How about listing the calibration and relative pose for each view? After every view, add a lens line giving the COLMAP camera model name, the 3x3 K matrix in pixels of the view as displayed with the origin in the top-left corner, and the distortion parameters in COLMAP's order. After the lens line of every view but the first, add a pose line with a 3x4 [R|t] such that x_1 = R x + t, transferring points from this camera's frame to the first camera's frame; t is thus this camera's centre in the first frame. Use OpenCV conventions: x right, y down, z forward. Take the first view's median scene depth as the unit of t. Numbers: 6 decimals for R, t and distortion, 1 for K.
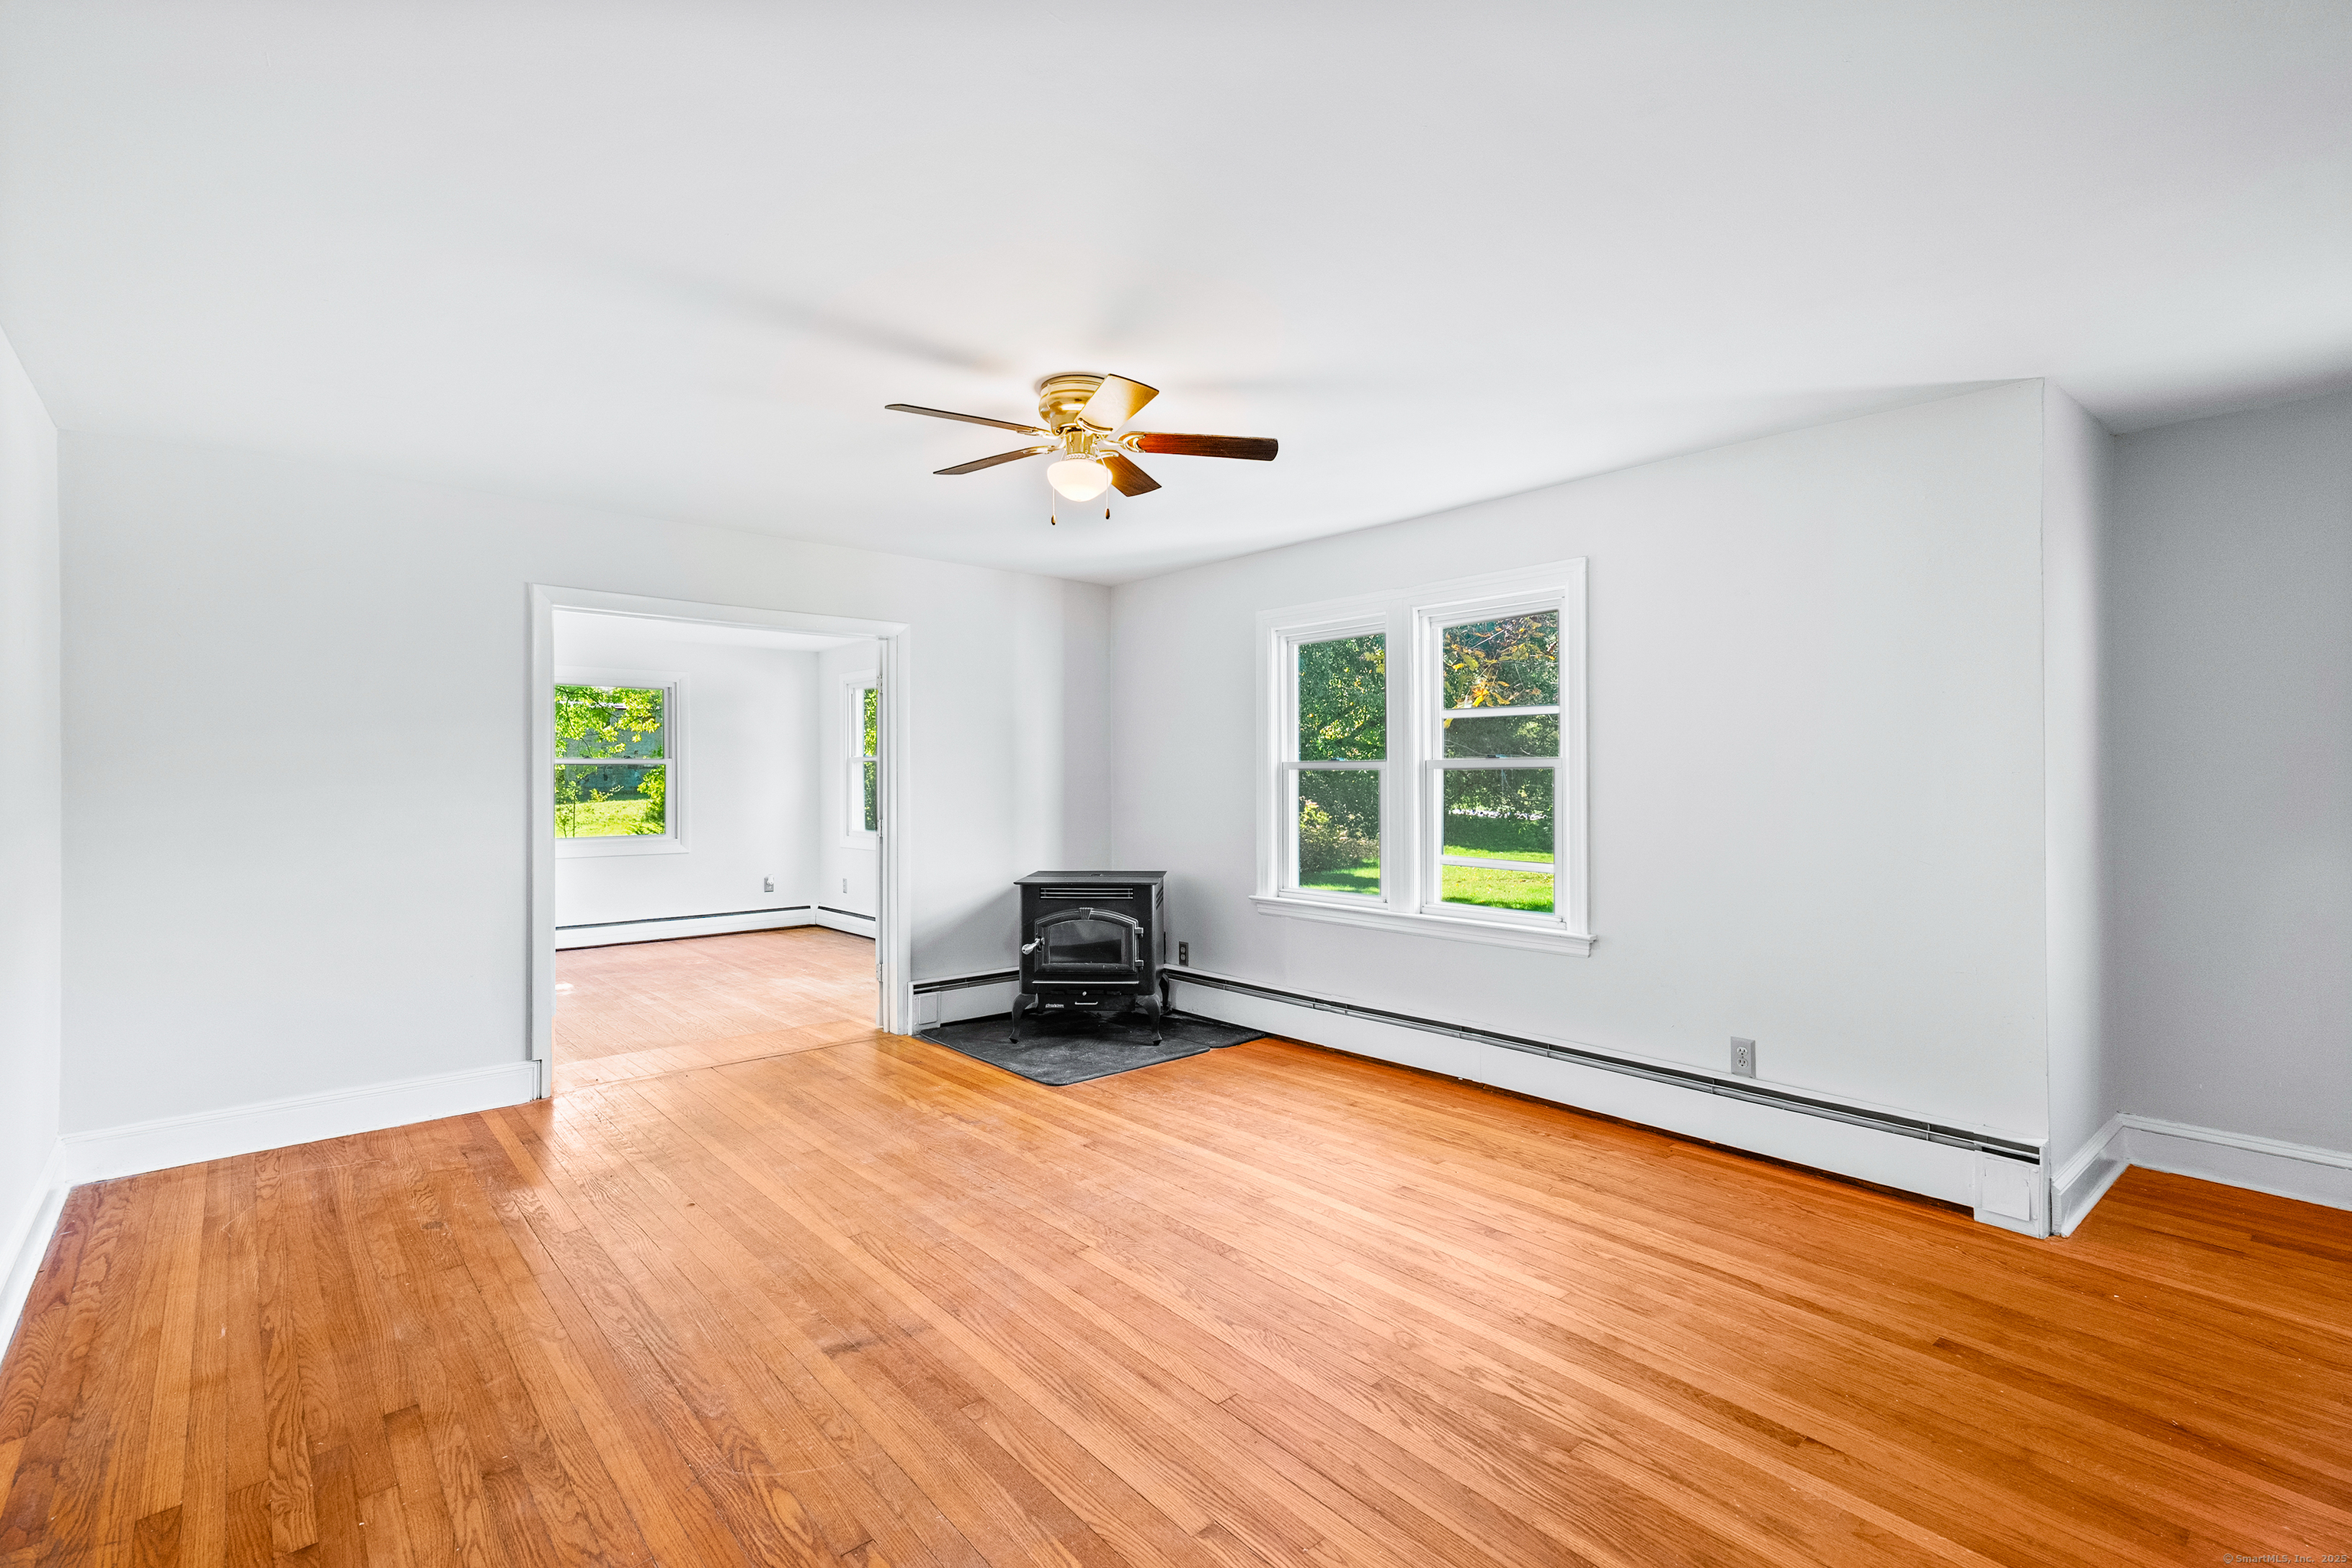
lens RADIAL K [[1065.5, 0, 1169.1], [0, 1065.5, 769.6], [0, 0, 1]] dist [0.028024, 0.000343]
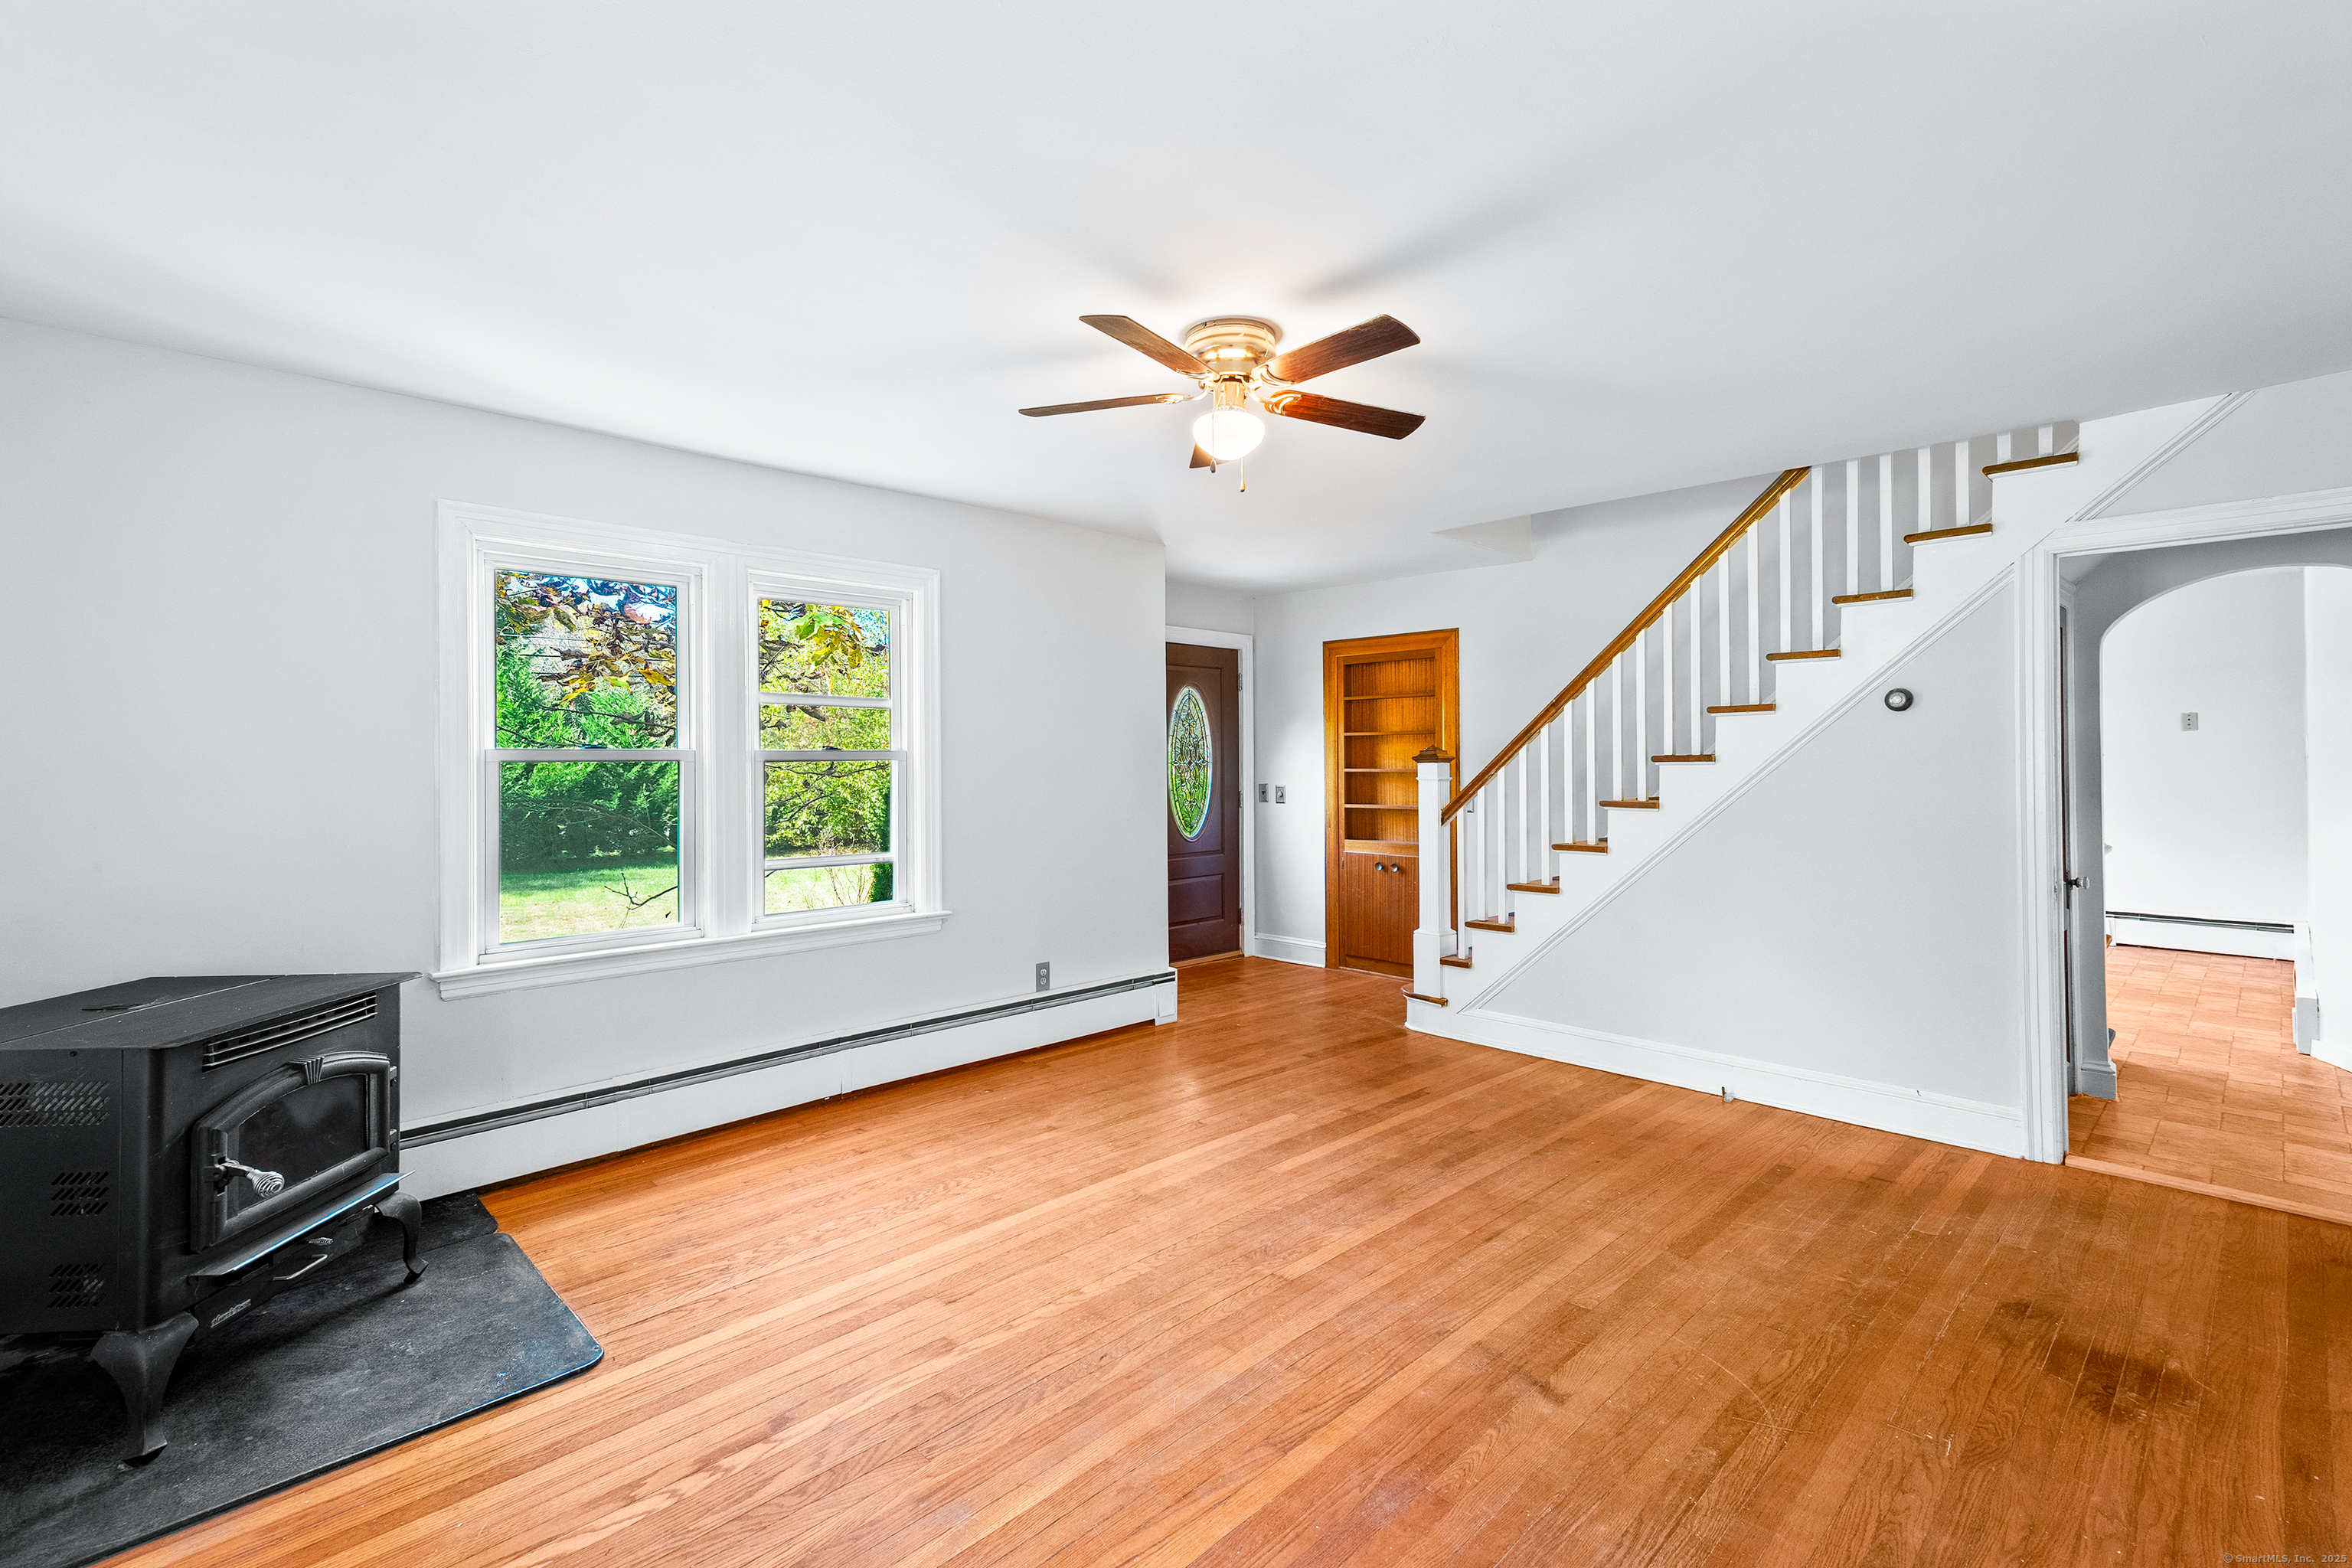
lens RADIAL K [[1065.5, 0, 1169.1], [0, 1065.5, 769.6], [0, 0, 1]] dist [0.028024, 0.000343]
pose [[-0.062360, -0.003795, 0.998046, -0.959781], [0.000733, 0.999992, 0.003848, 0.005165], [-0.998053, 0.000971, -0.062357, 1.107910]]
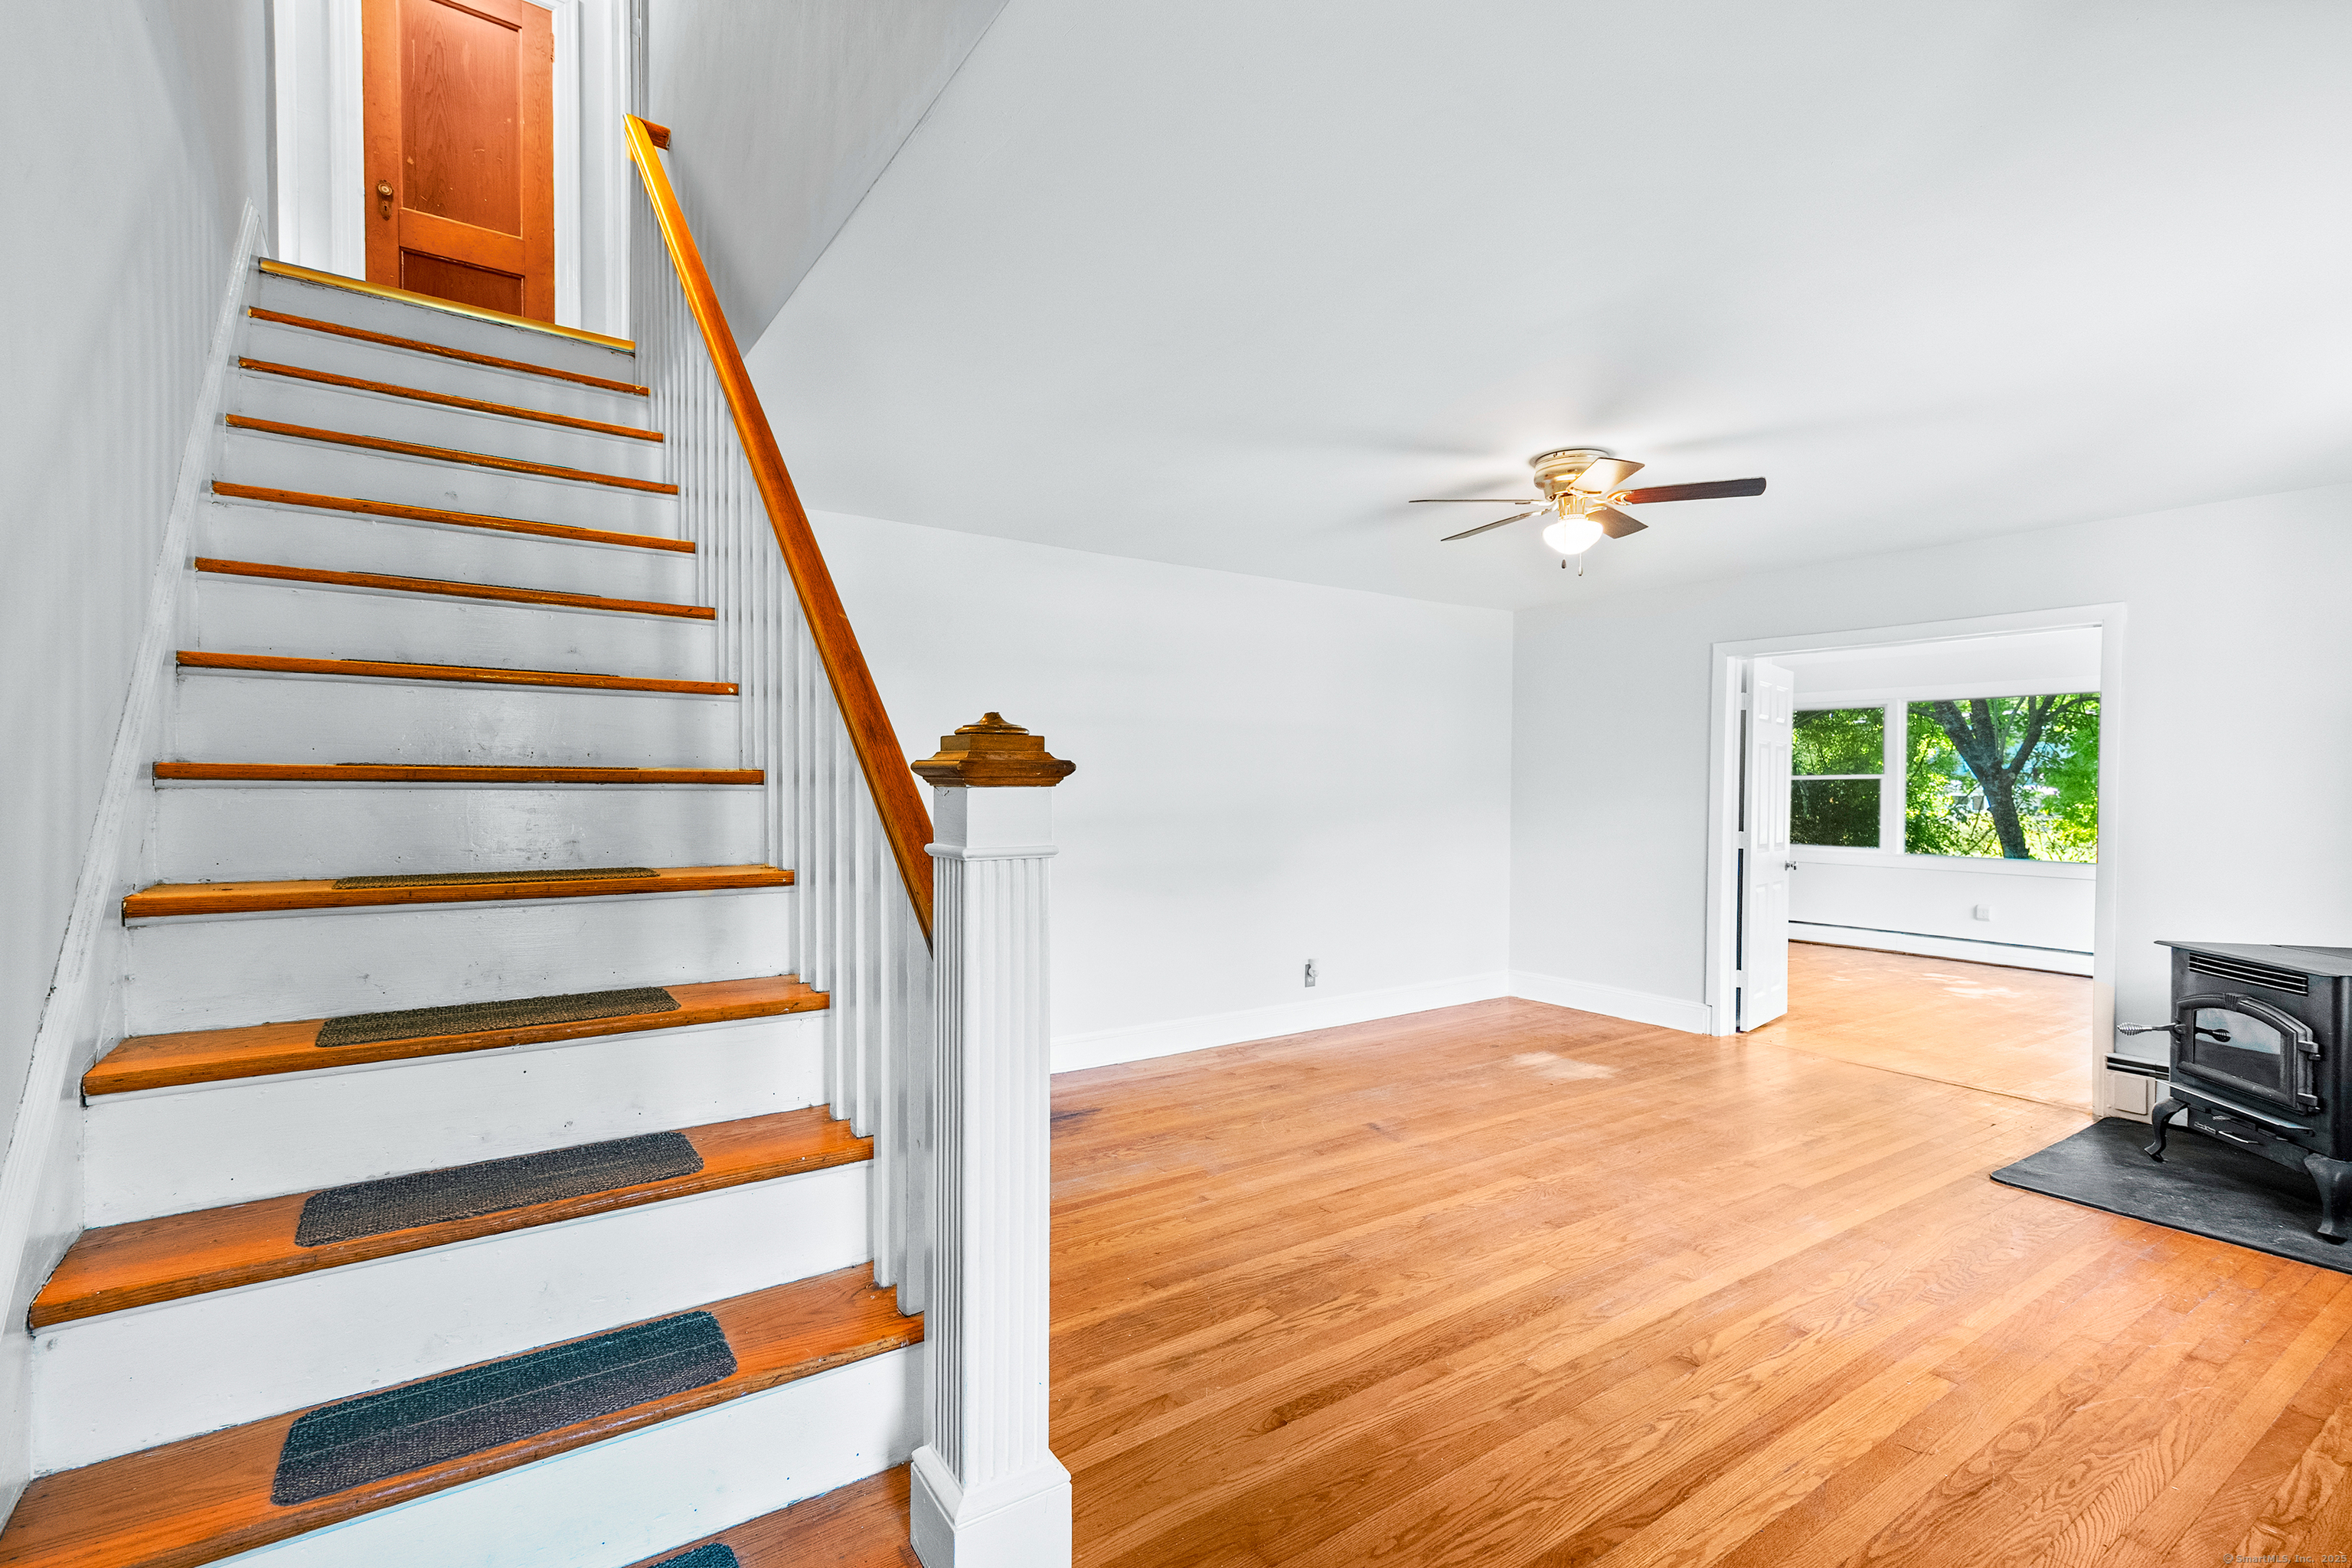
lens RADIAL K [[1079.3, 0, 1176.0], [0, 1079.3, 784.0], [0, 0, 1]] dist [0.029140, 0.000115]
pose [[-0.100660, 0.001902, -0.994919, 1.143188], [-0.001766, 0.999996, 0.002091, -0.001889], [0.994919, 0.001967, -0.100657, 0.694695]]
